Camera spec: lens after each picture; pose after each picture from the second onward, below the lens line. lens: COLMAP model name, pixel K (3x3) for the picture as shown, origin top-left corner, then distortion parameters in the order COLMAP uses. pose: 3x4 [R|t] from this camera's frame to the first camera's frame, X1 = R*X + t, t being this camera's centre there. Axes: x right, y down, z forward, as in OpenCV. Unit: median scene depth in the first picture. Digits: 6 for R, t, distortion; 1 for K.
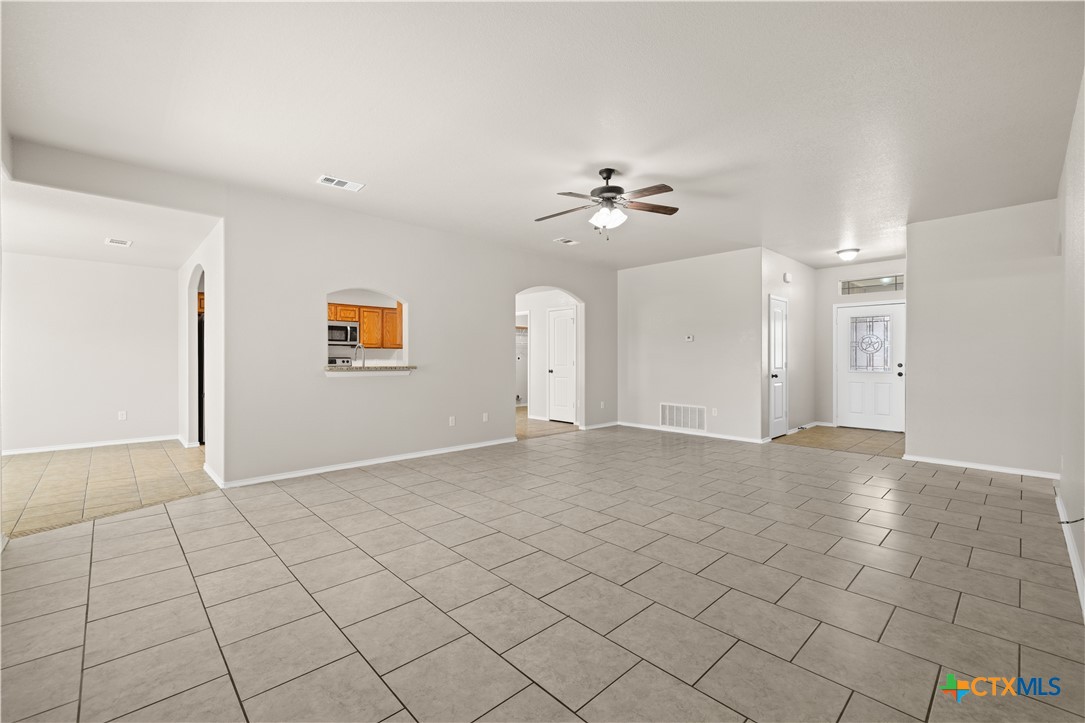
lens RADIAL K [[456.3, 0, 534.2], [0, 456.3, 354.9], [0, 0, 1]] dist [0.002035, 0.000014]
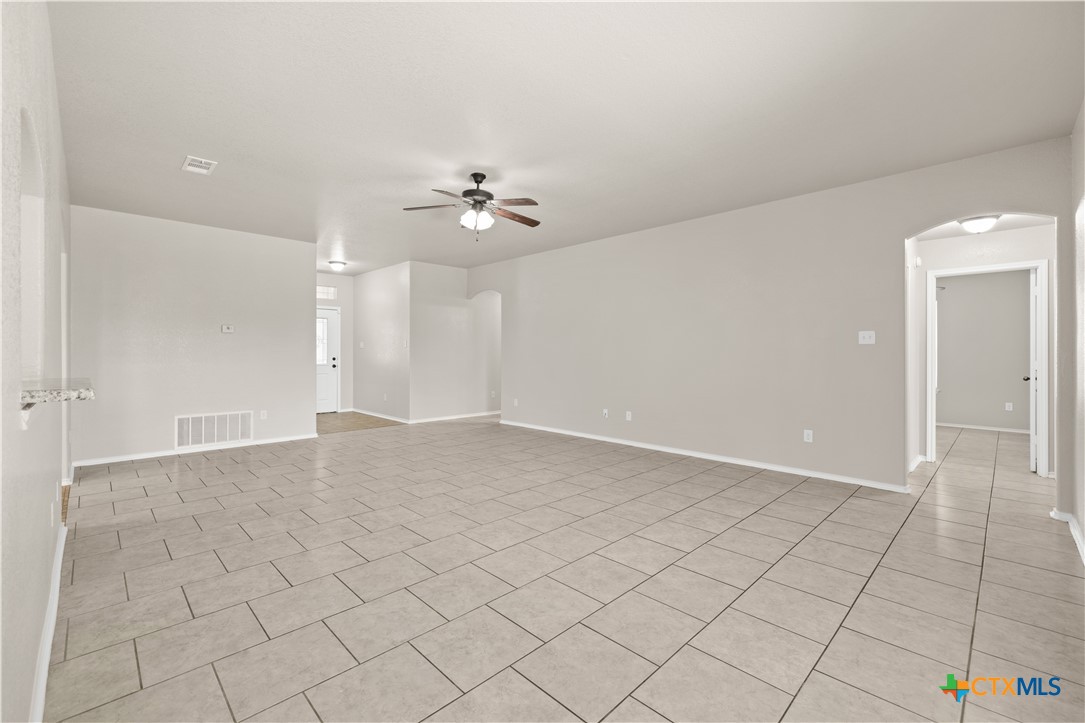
lens RADIAL K [[456.3, 0, 534.2], [0, 456.3, 354.9], [0, 0, 1]] dist [0.002035, 0.000014]
pose [[-0.015166, -0.005445, 0.999870, -0.886727], [-0.006542, 0.999964, 0.005346, 0.002127], [-0.999864, -0.006460, -0.015202, 0.885827]]
